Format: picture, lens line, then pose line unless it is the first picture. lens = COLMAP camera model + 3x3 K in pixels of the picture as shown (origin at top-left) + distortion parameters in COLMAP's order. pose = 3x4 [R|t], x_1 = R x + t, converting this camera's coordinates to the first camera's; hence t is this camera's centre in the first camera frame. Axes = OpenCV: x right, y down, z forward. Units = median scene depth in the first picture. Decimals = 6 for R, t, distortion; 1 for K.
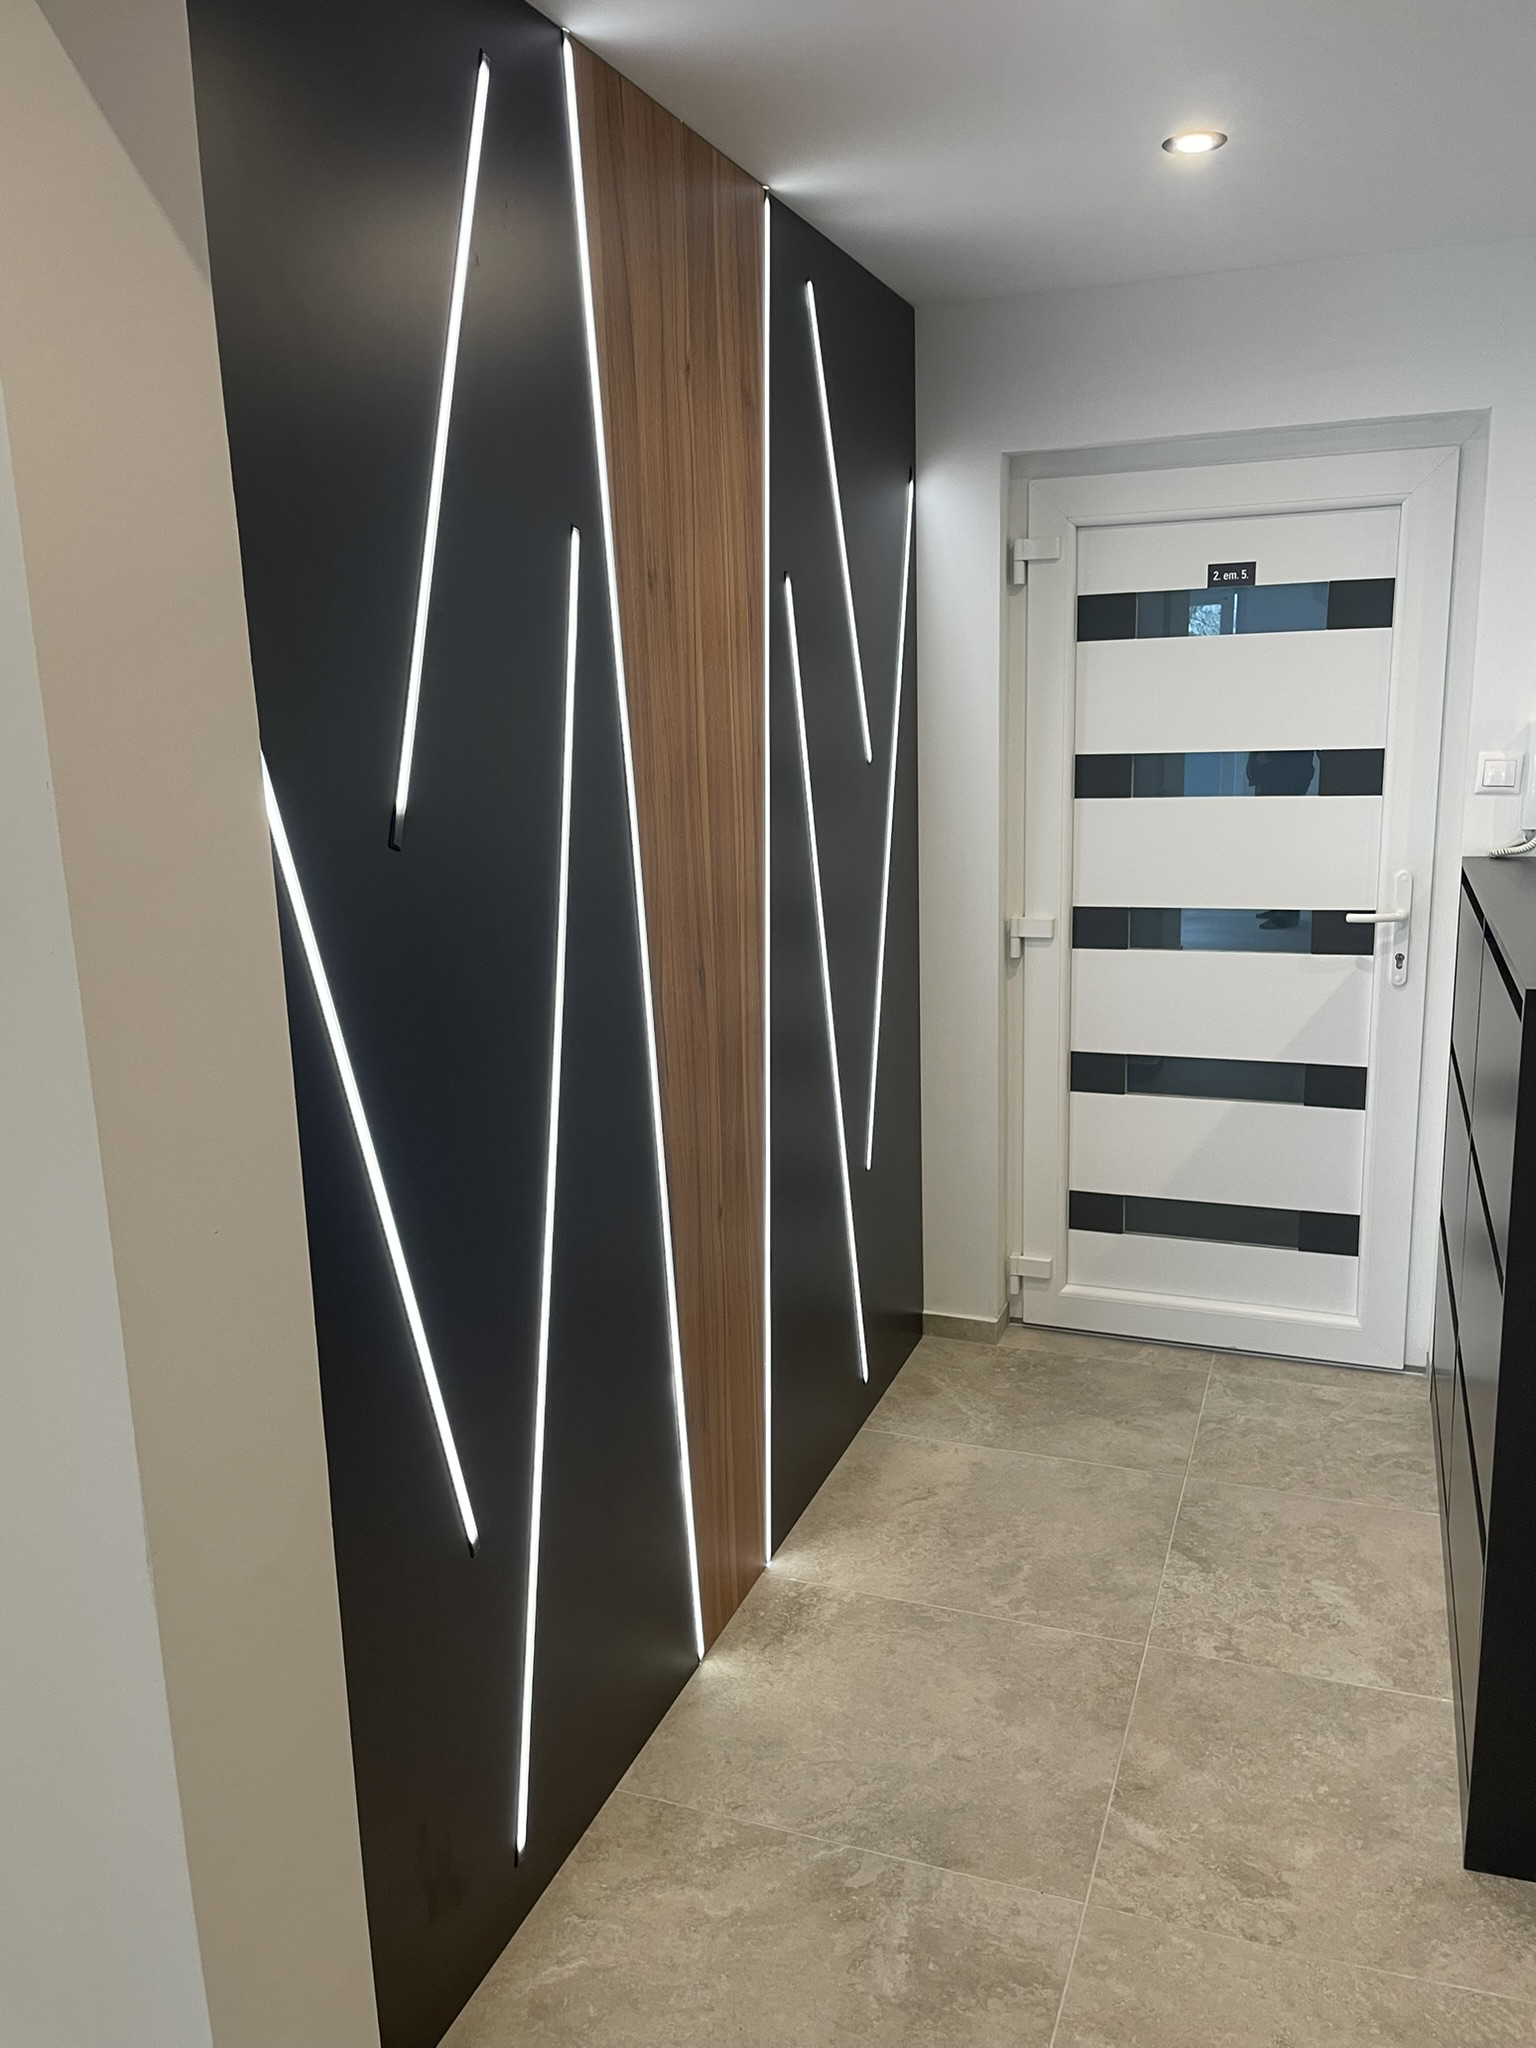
lens RADIAL K [[1548.7, 0, 769.2], [0, 1548.7, 1020.6], [0, 0, 1]] dist [0.019144, -0.031981]
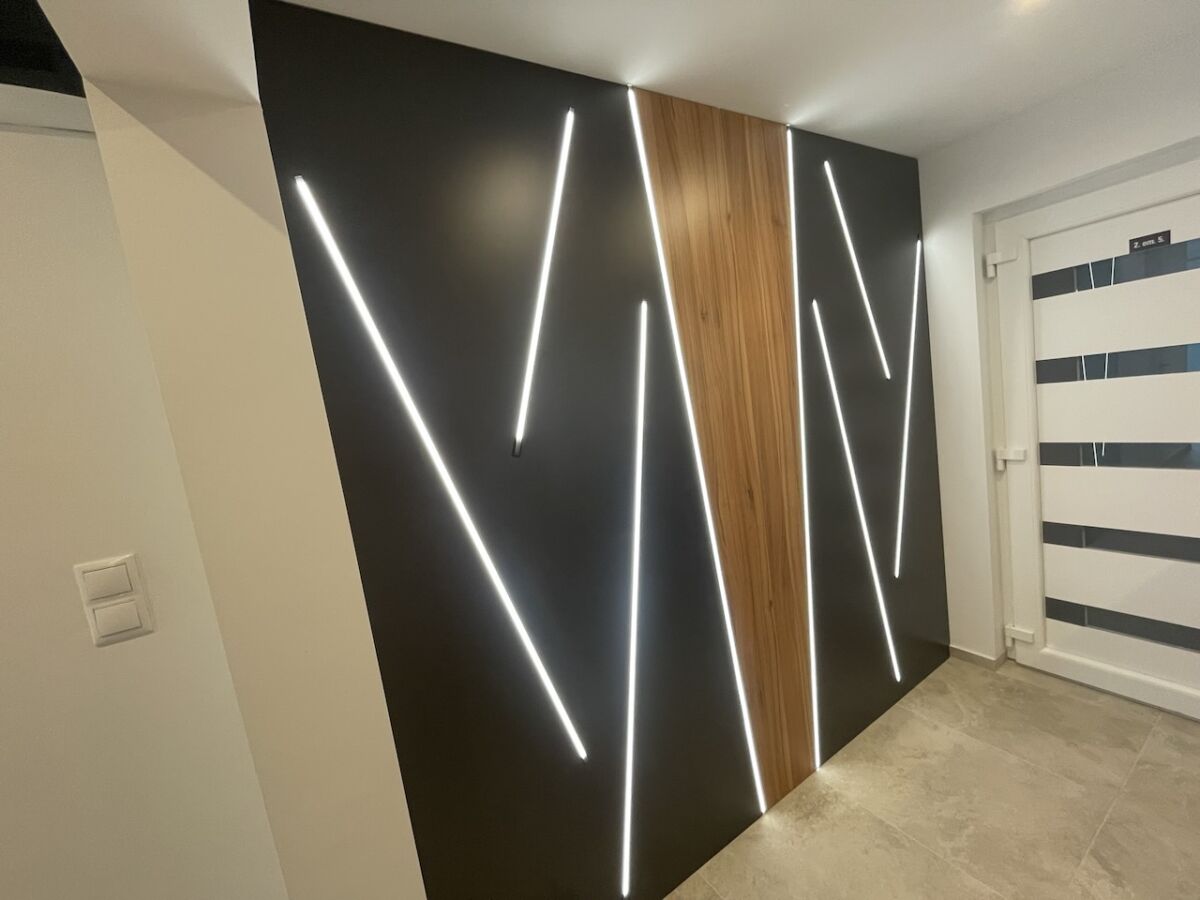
lens RADIAL K [[484.5, 0, 597.7], [0, 484.5, 449.6], [0, 0, 1]] dist [-0.011223, 0.001255]
pose [[0.786551, -0.020054, -0.617200, 0.154200], [-0.003562, 0.999309, -0.037009, -0.048282], [0.617515, 0.031309, 0.785936, 0.260324]]
